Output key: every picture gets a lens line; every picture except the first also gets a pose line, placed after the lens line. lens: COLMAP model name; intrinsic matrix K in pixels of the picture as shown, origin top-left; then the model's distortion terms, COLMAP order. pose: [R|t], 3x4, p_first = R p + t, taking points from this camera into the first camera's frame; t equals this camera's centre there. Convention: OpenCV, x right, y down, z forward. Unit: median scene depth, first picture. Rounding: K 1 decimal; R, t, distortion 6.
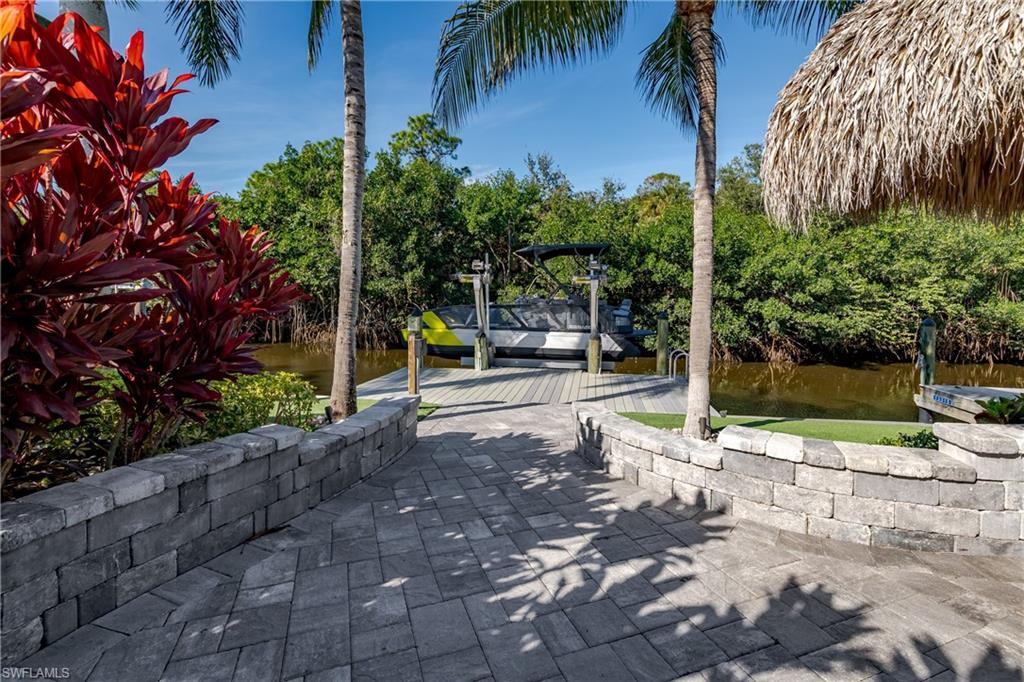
lens RADIAL K [[461.5, 0, 516.7], [0, 461.5, 303.2], [0, 0, 1]] dist [0.001415, -0.000272]
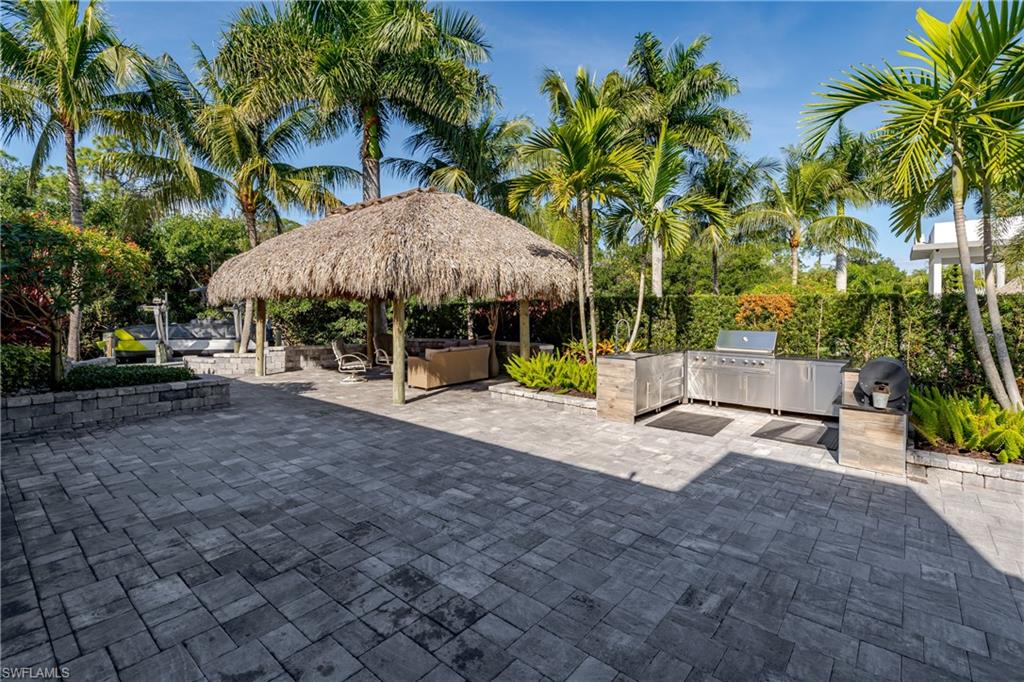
lens RADIAL K [[468.2, 0, 514.3], [0, 468.2, 312.3], [0, 0, 1]] dist [0.002493, 0.000176]
pose [[0.873994, -0.007367, 0.485881, 0.094554], [0.018740, 0.999652, -0.018553, 0.006664], [-0.485575, 0.025320, 0.873828, -0.476339]]
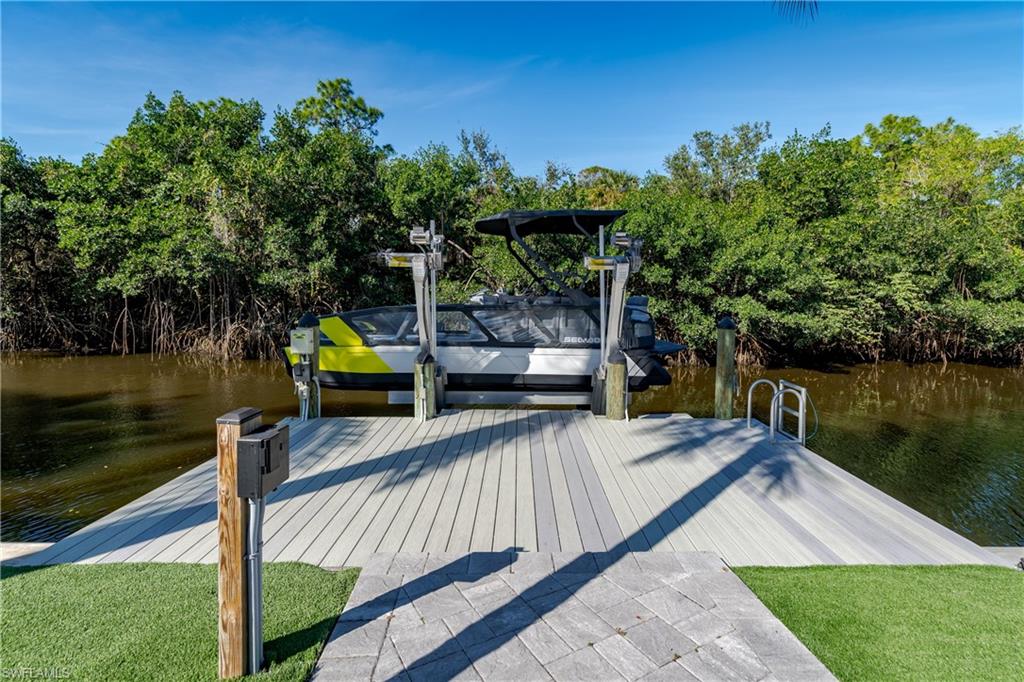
lens RADIAL K [[461.5, 0, 516.7], [0, 461.5, 303.2], [0, 0, 1]] dist [0.001415, -0.000272]
pose [[0.986559, -0.002725, 0.163385, -0.025356], [0.001701, 0.999978, 0.006407, -0.001486], [-0.163399, -0.006043, 0.986542, 0.176592]]
